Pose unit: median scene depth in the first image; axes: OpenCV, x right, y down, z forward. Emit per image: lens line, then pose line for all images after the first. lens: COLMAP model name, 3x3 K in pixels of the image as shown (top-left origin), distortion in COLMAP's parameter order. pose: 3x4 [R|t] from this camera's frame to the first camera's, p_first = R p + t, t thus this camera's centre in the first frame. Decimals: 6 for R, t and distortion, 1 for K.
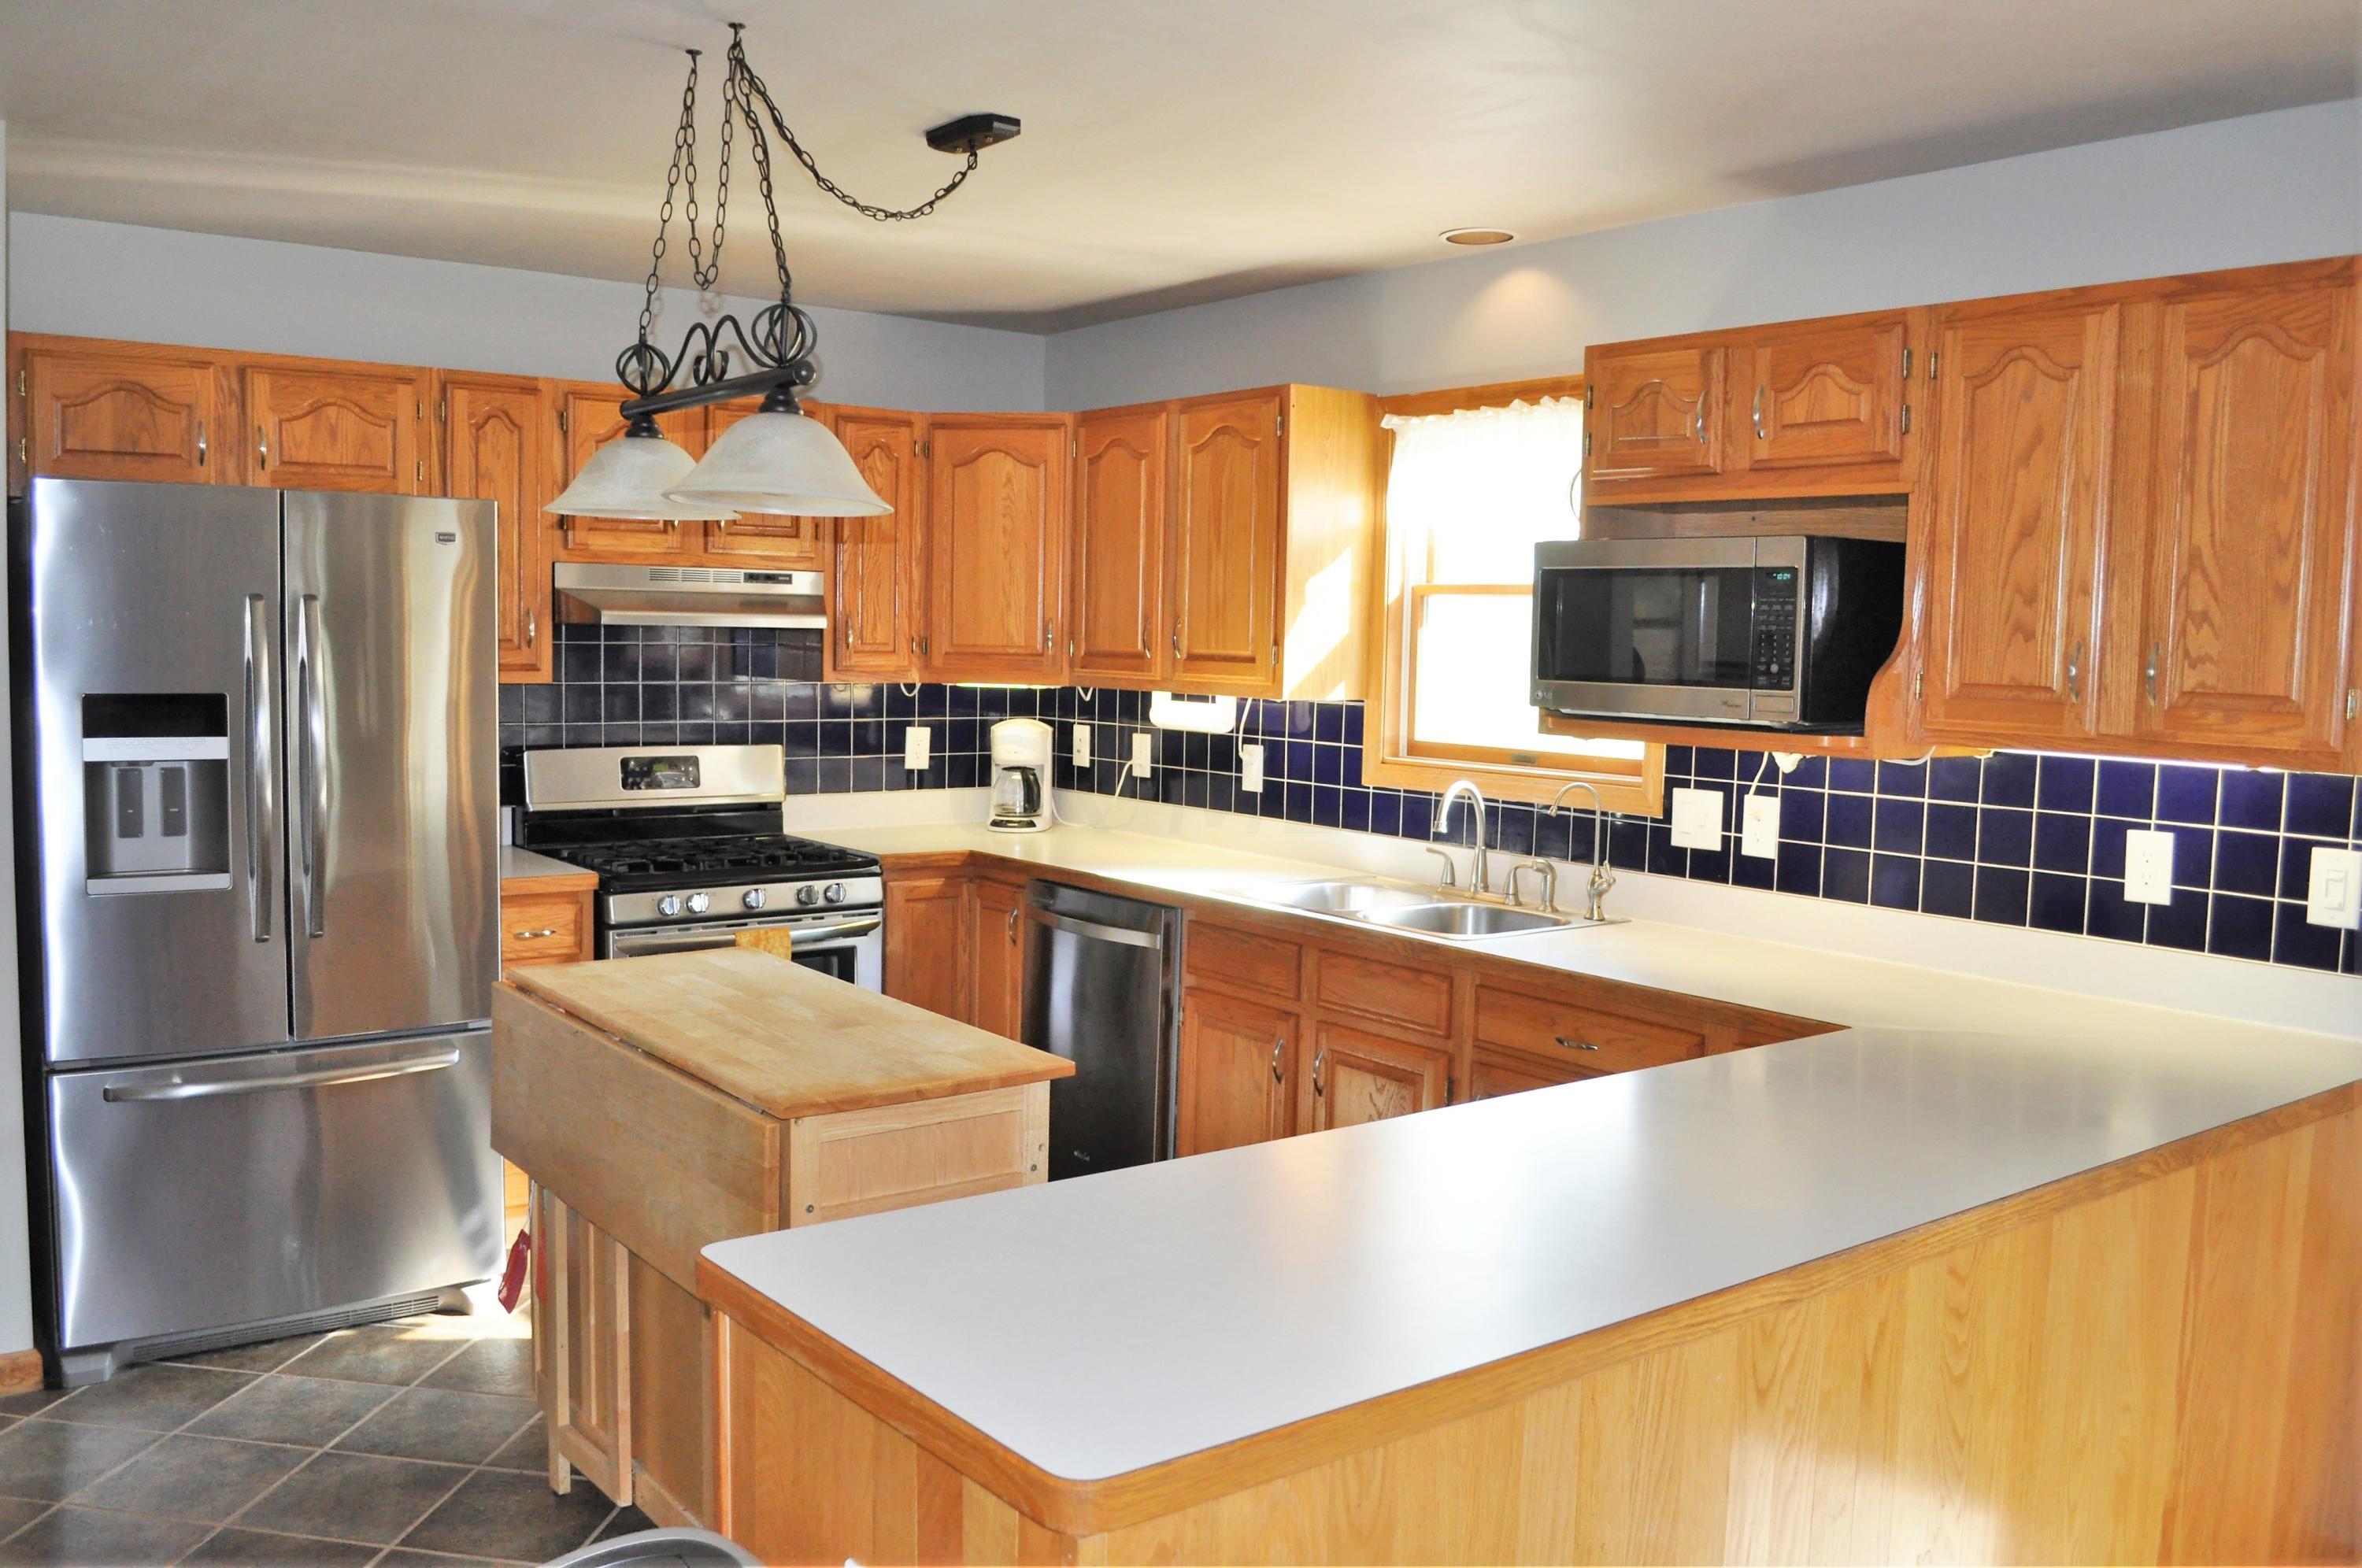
lens RADIAL K [[1905.3, 0, 1170.2], [0, 1905.3, 787.2], [0, 0, 1]] dist [-0.085677, -0.003231]
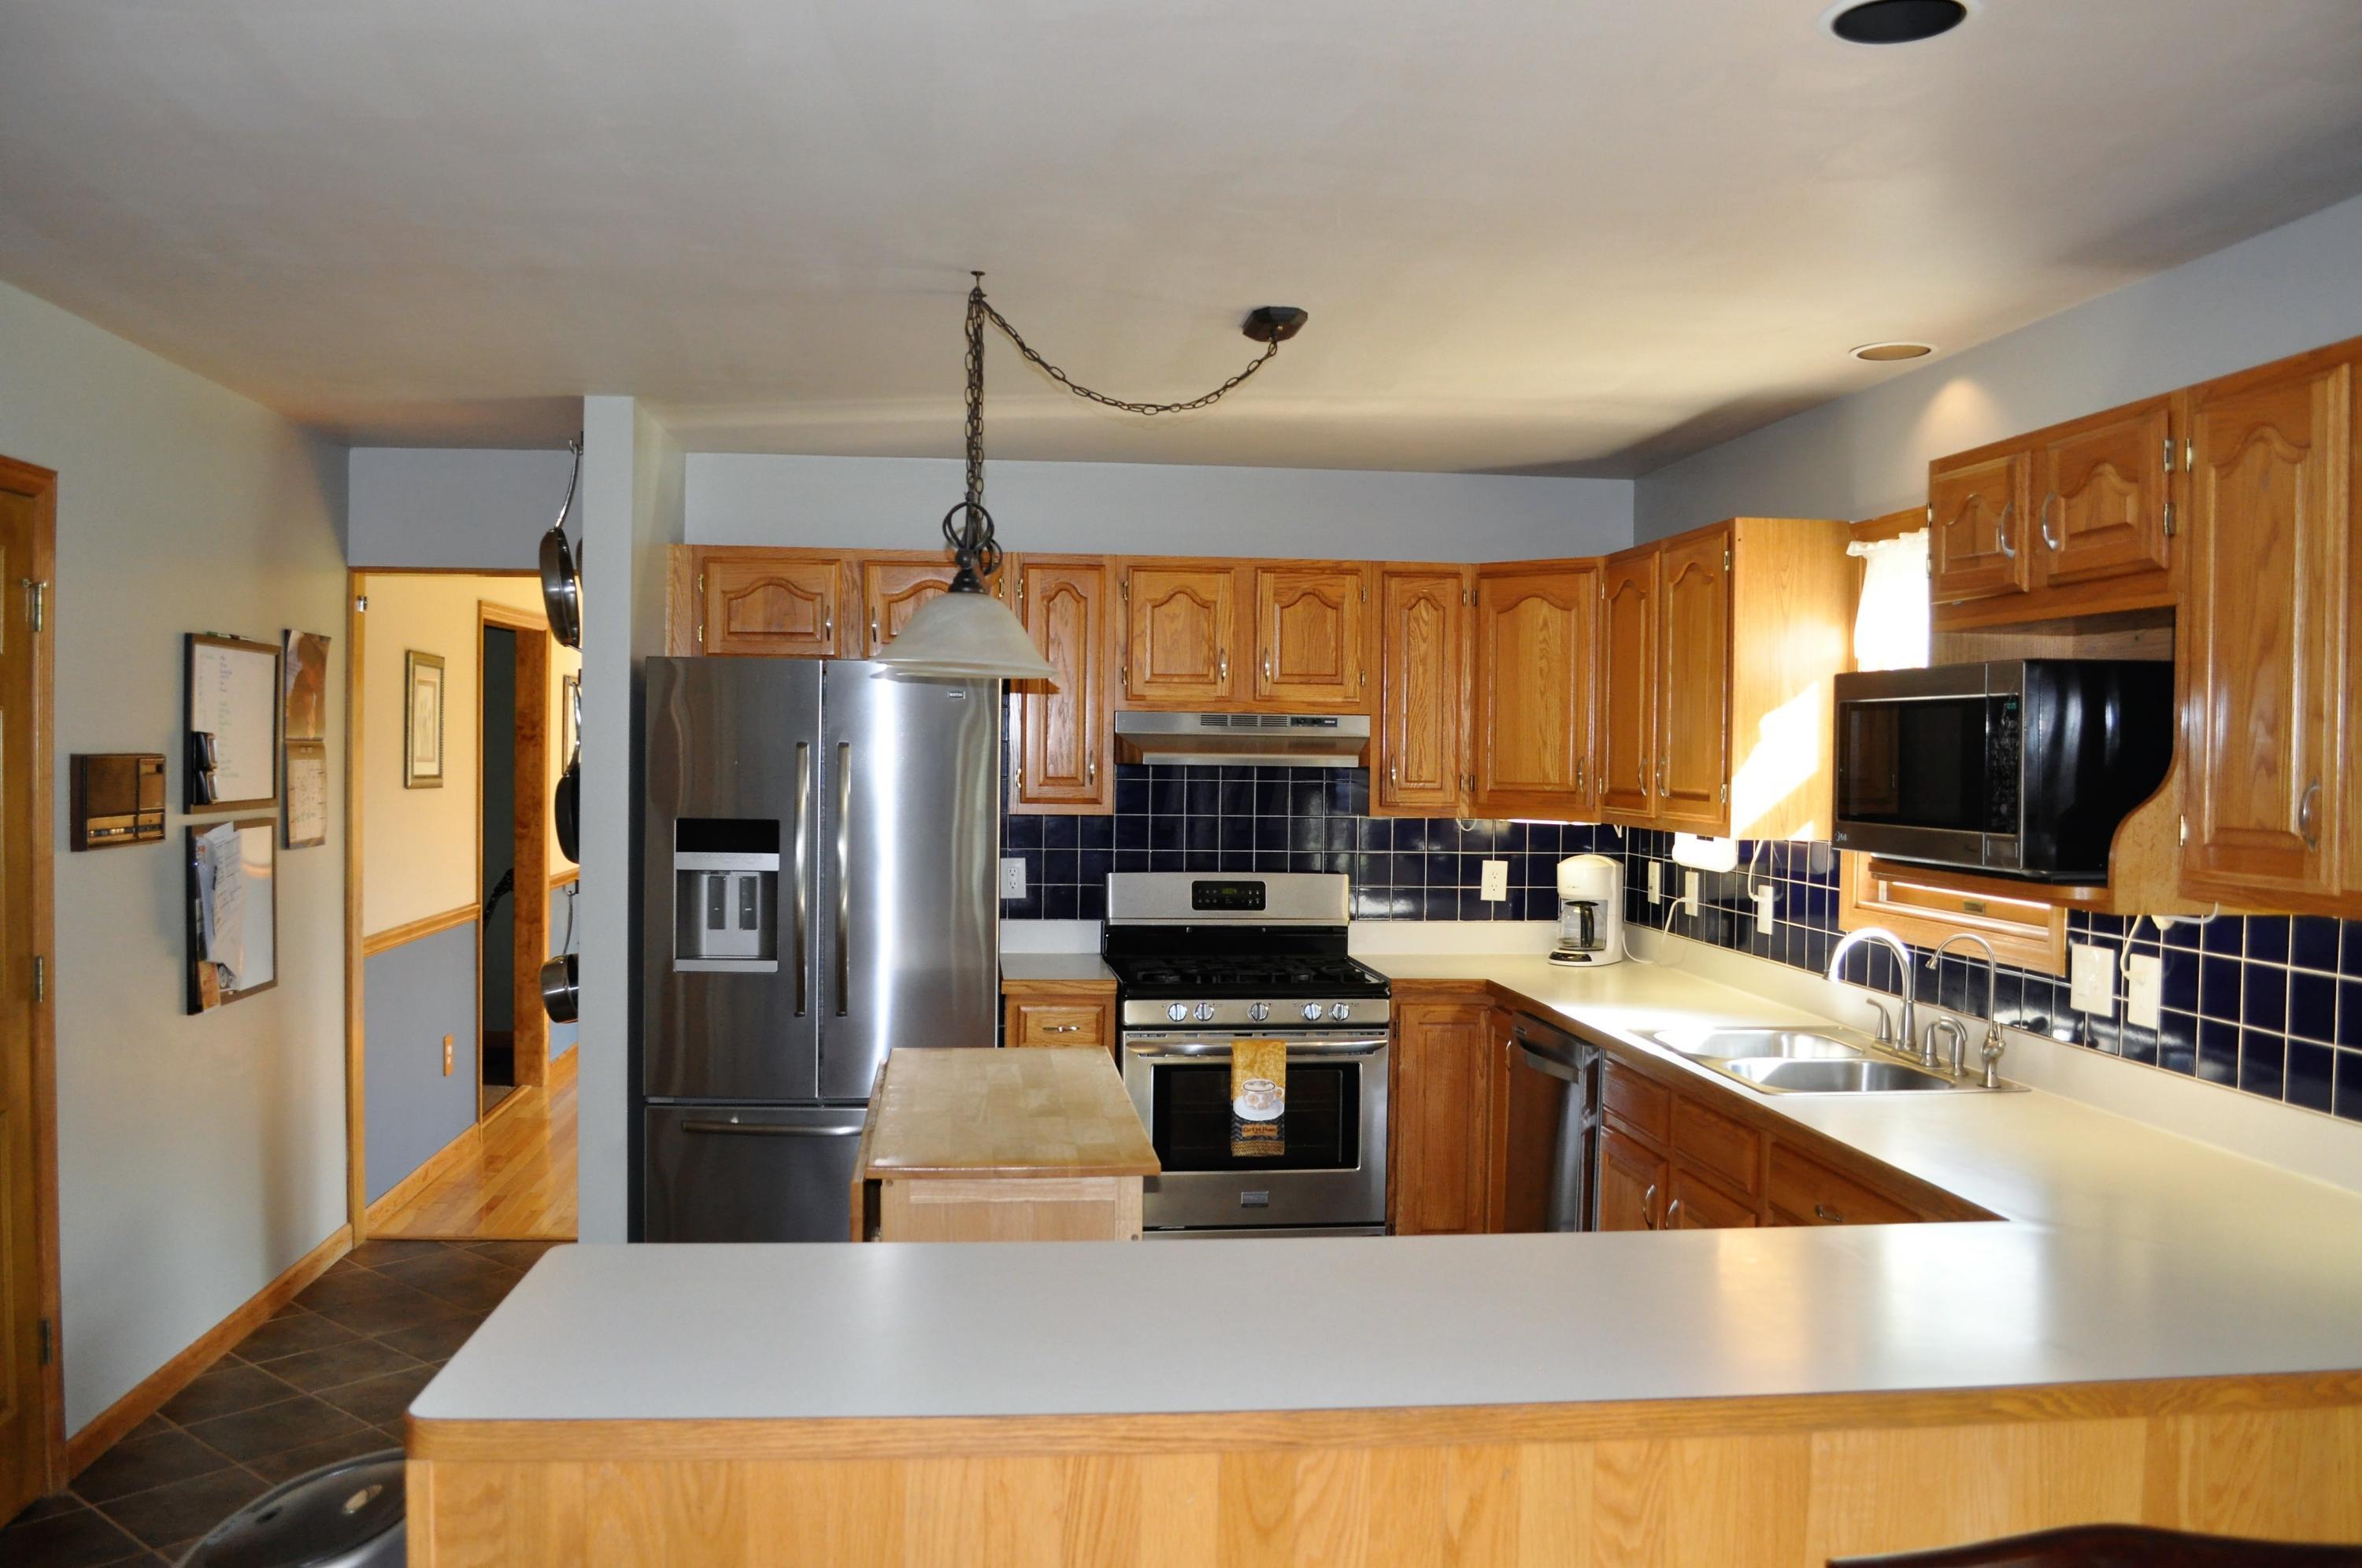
lens RADIAL K [[1861.2, 0, 1164.6], [0, 1861.2, 779.2], [0, 0, 1]] dist [-0.077250, -0.002017]
pose [[0.852331, -0.001828, -0.523000, 0.318073], [-0.037299, 0.997235, -0.064272, -0.004995], [0.521671, 0.074288, 0.849906, 0.043573]]
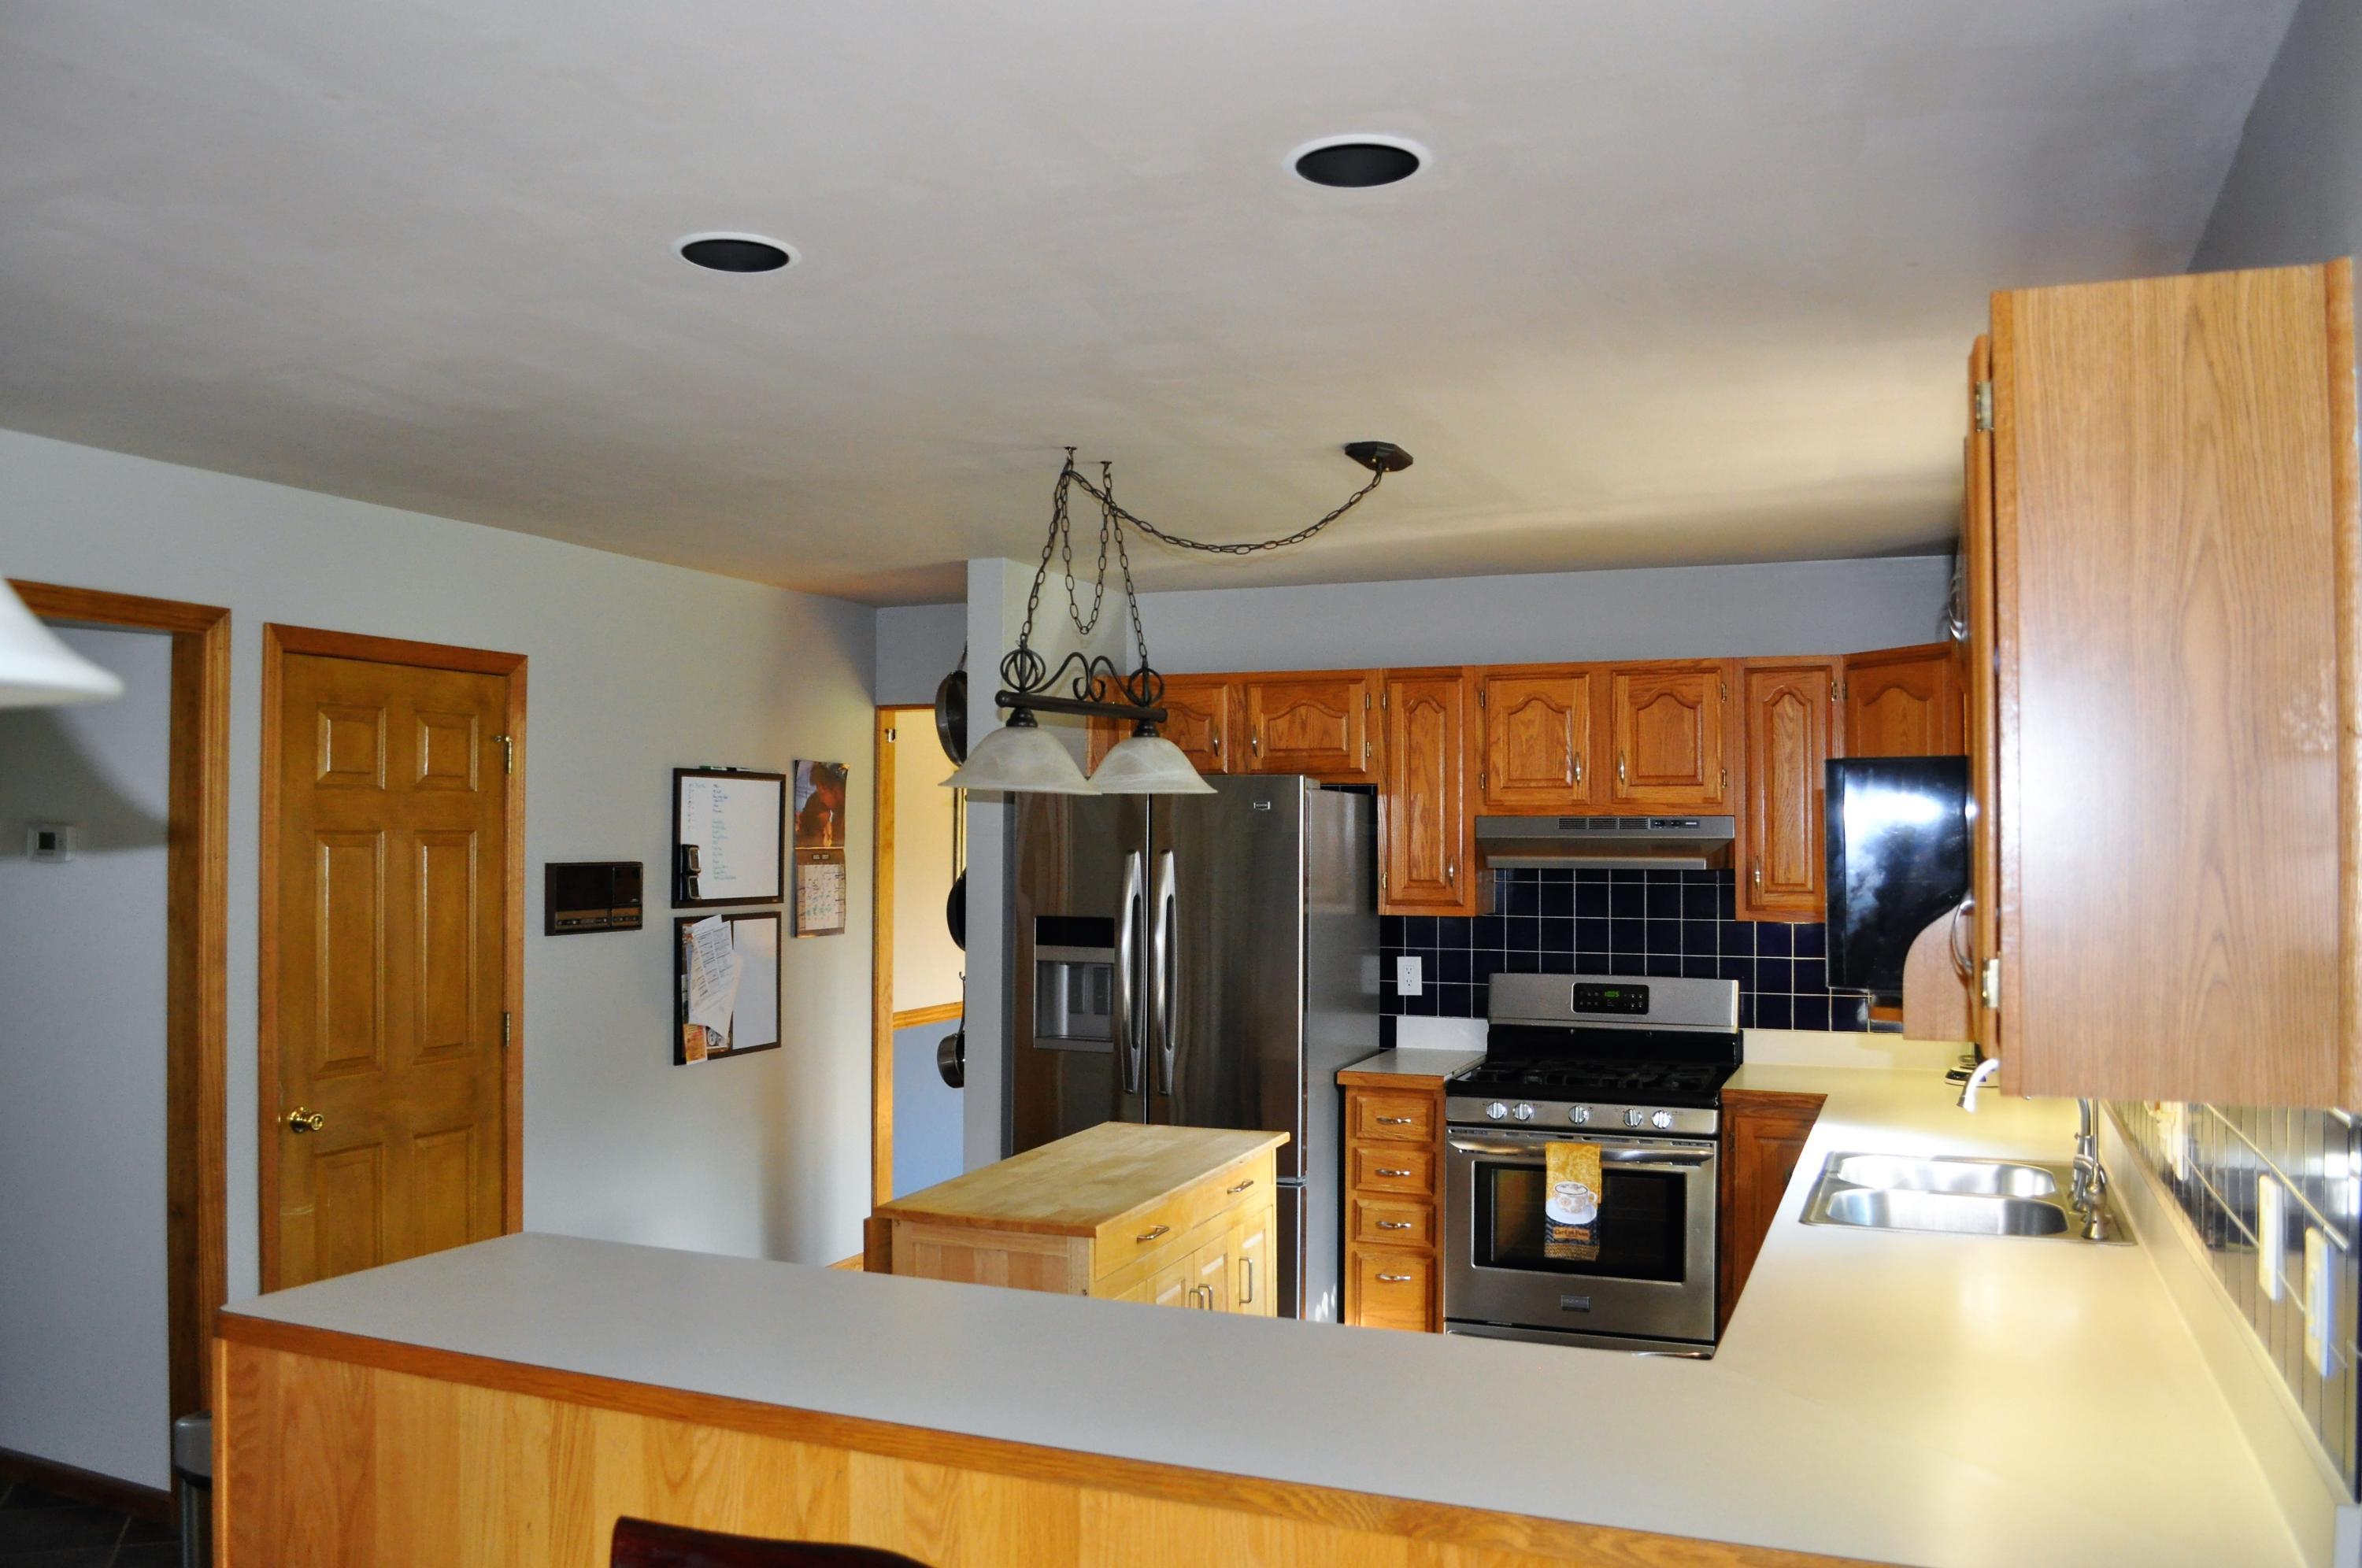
lens RADIAL K [[1861.2, 0, 1164.6], [0, 1861.2, 779.2], [0, 0, 1]] dist [-0.077250, -0.002017]
pose [[0.498191, -0.046329, -0.865829, 0.639765], [-0.063581, 0.993931, -0.089768, -0.025085], [0.864733, 0.099772, 0.492222, 0.255126]]
